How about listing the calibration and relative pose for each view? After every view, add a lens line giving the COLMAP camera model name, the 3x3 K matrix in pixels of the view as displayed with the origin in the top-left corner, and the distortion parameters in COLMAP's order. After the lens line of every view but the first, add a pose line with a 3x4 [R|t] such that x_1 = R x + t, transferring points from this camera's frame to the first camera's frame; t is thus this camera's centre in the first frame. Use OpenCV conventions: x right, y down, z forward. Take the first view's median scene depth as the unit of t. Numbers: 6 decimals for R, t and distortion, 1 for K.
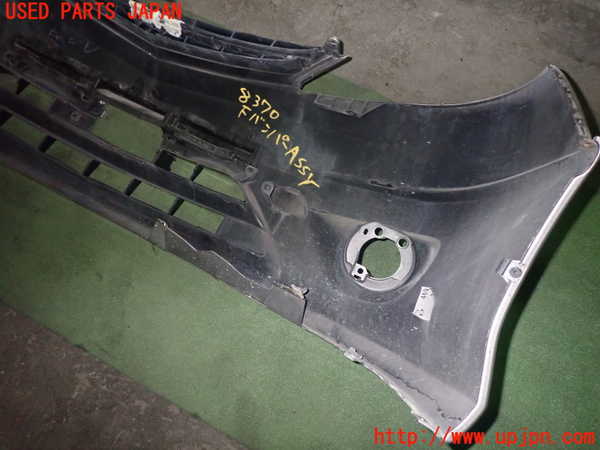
lens RADIAL K [[438.0, 0, 300.0], [0, 438.0, 225.0], [0, 0, 1]] dist [0.084019, 0.001065]
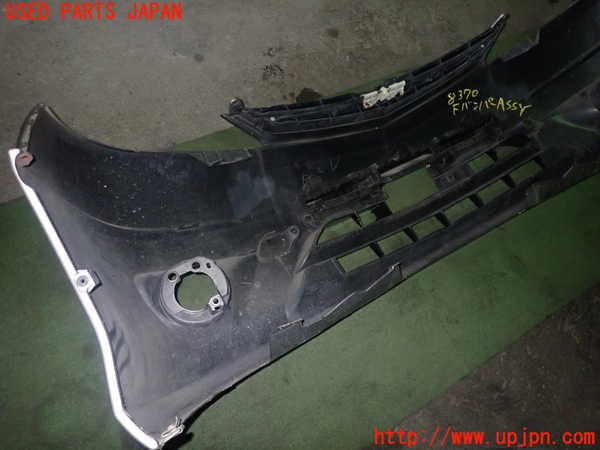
lens RADIAL K [[438.0, 0, 300.0], [0, 438.0, 225.0], [0, 0, 1]] dist [0.084019, 0.001065]
pose [[0.481168, -0.691256, 0.539113, -1.307945], [0.715899, 0.664781, 0.213436, -0.645796], [-0.505931, 0.283252, 0.814740, 0.267400]]
